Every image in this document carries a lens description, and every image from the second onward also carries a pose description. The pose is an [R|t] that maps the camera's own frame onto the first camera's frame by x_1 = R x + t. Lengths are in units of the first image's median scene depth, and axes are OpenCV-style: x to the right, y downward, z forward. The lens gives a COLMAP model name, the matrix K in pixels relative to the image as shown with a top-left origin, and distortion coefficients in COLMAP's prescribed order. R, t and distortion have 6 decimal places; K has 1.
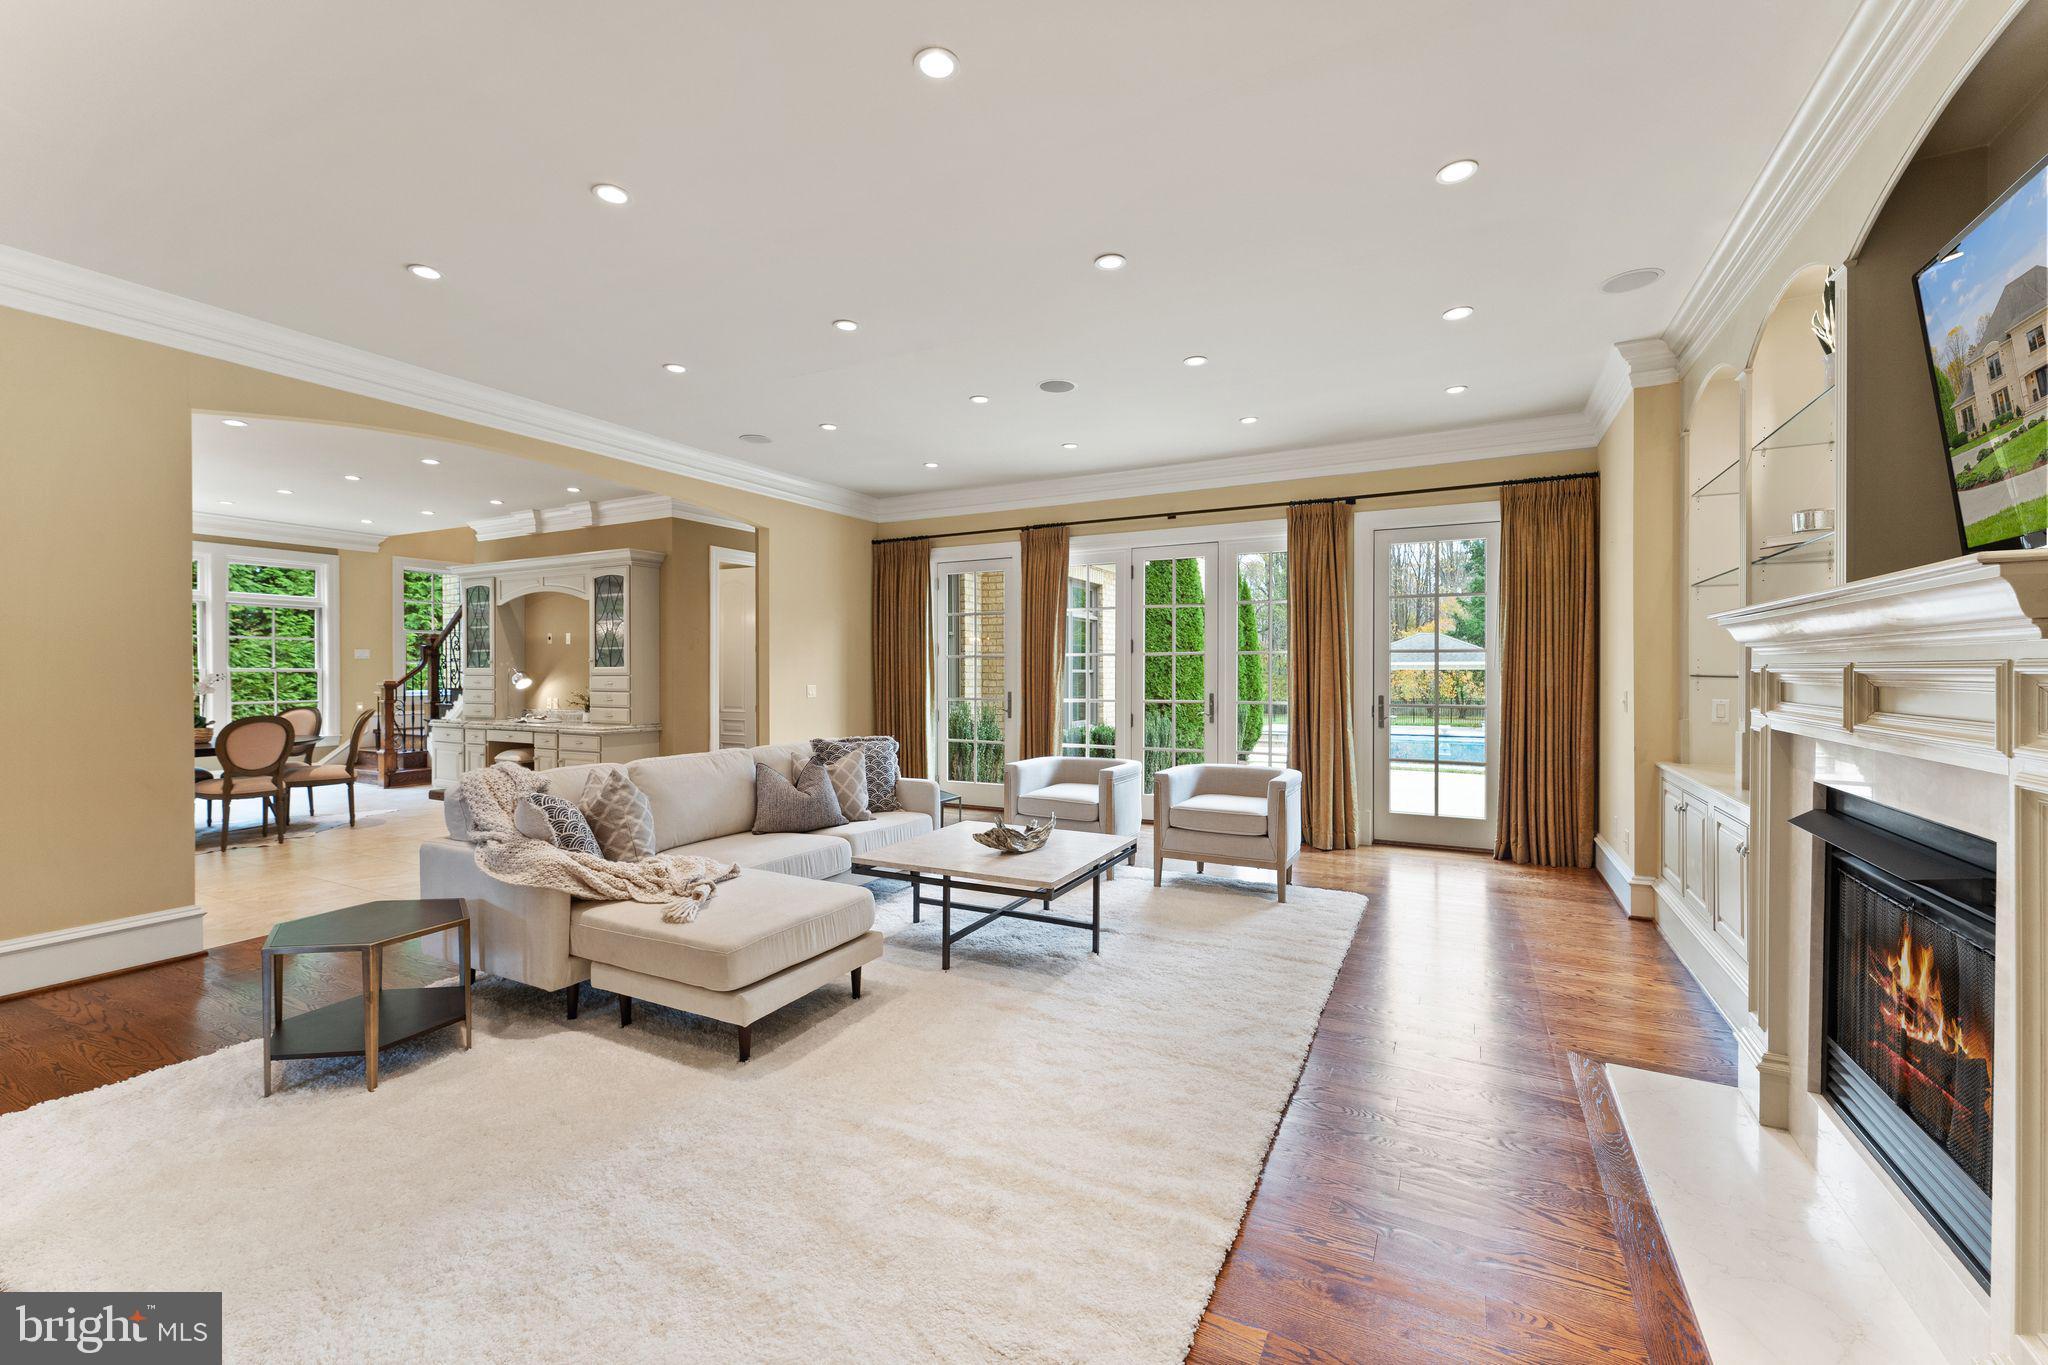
lens RADIAL K [[836.2, 0, 1021.3], [0, 836.2, 678.6], [0, 0, 1]] dist [-0.002919, -0.000455]
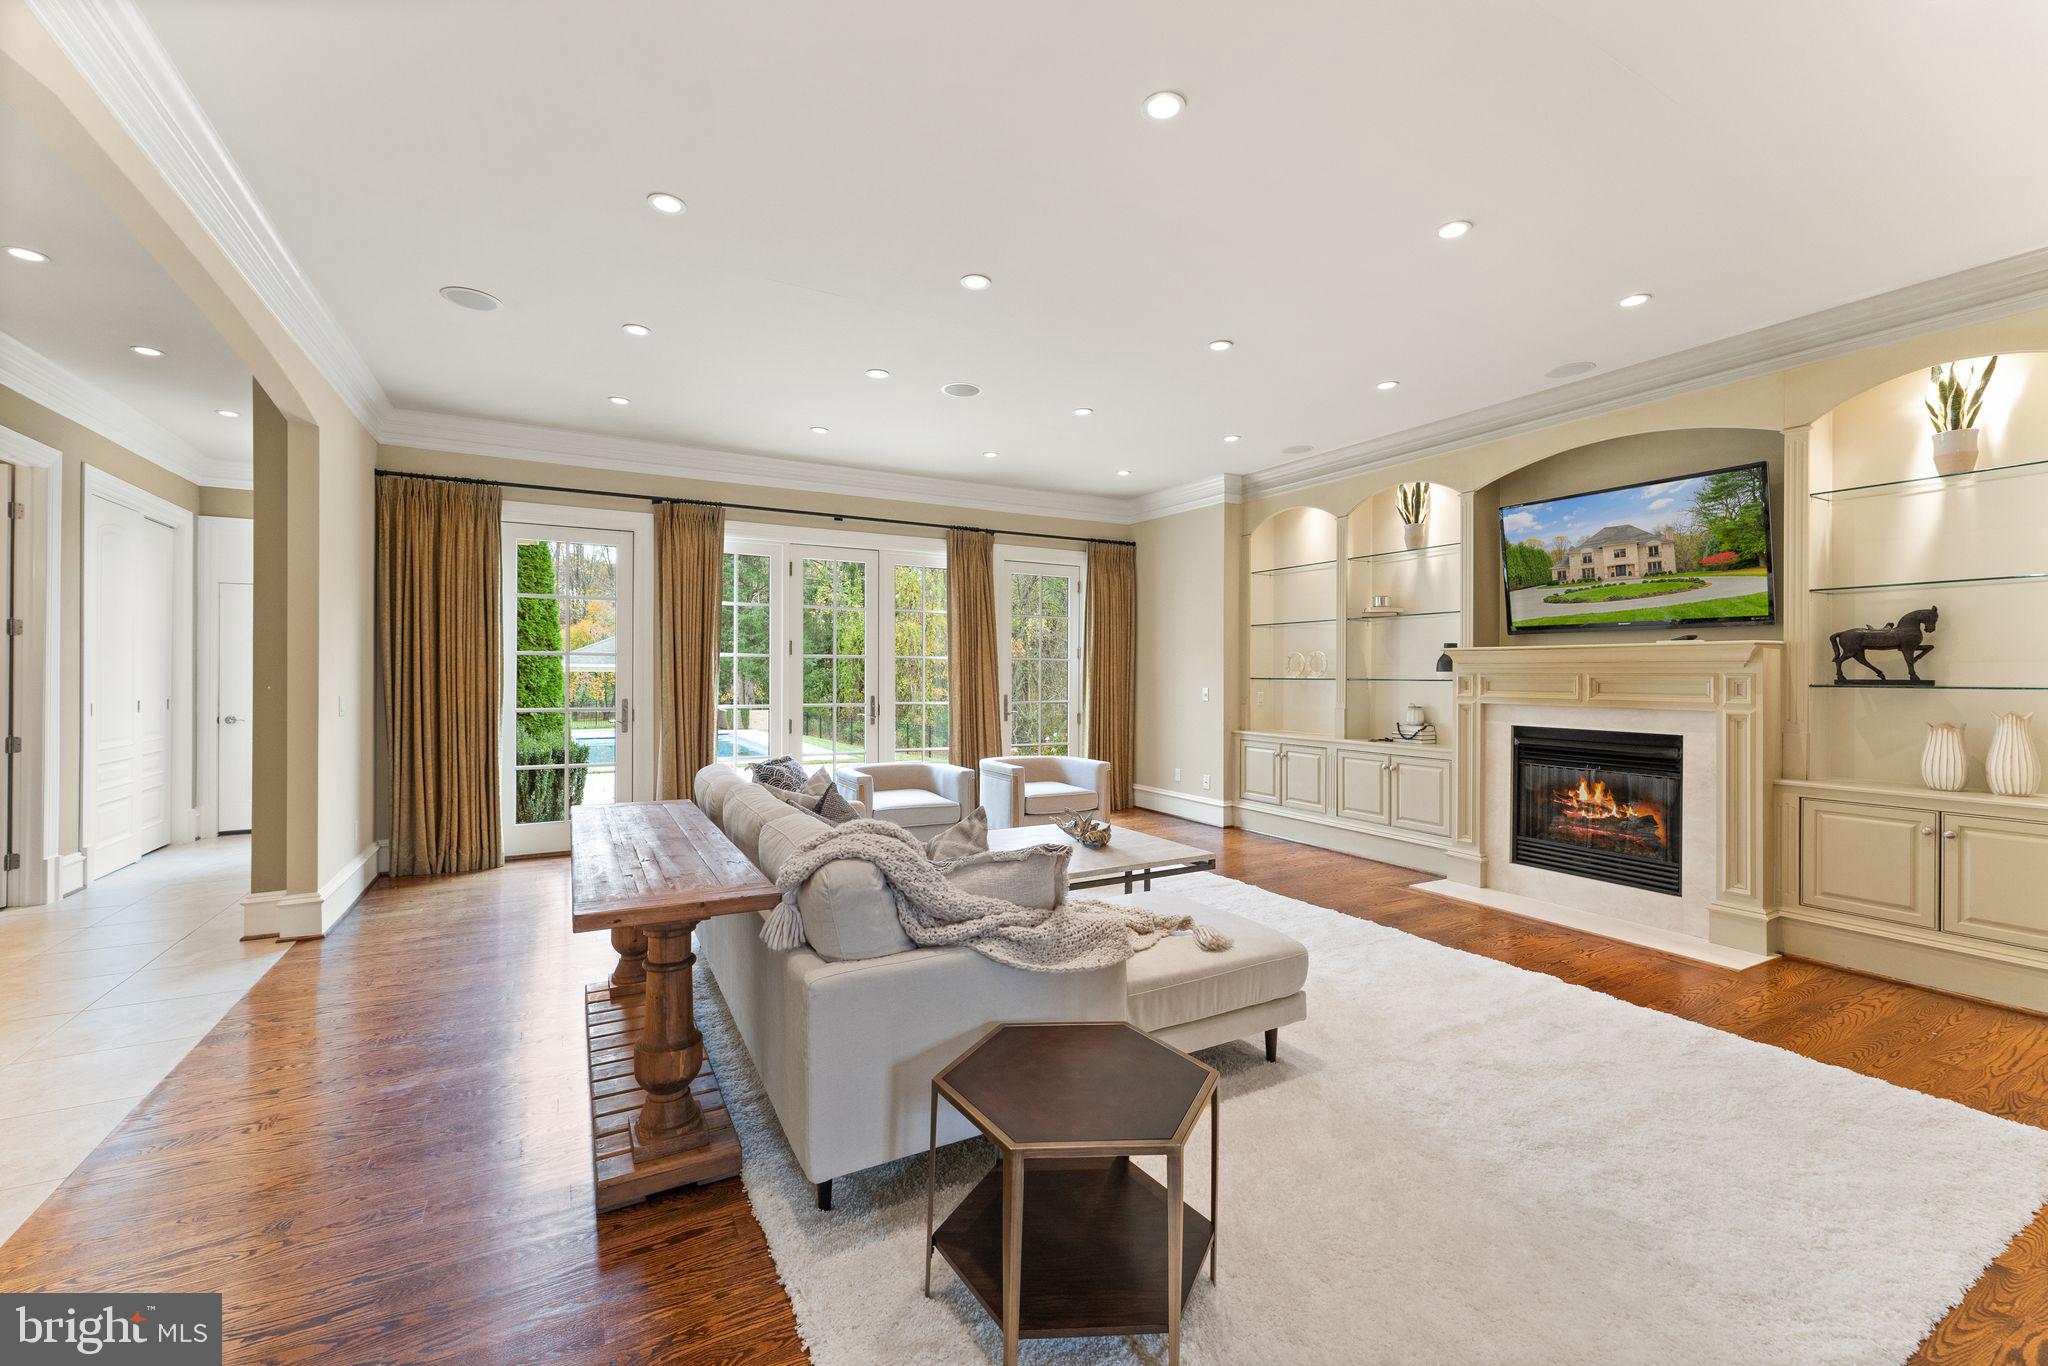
lens RADIAL K [[836.2, 0, 1014.7], [0, 836.2, 677.5], [0, 0, 1]] dist [-0.002919, -0.000455]
pose [[0.547796, 0.000380, 0.836612, -0.582384], [0.005290, 0.999978, -0.003918, -0.000285], [-0.836595, 0.006572, 0.547782, 0.308214]]
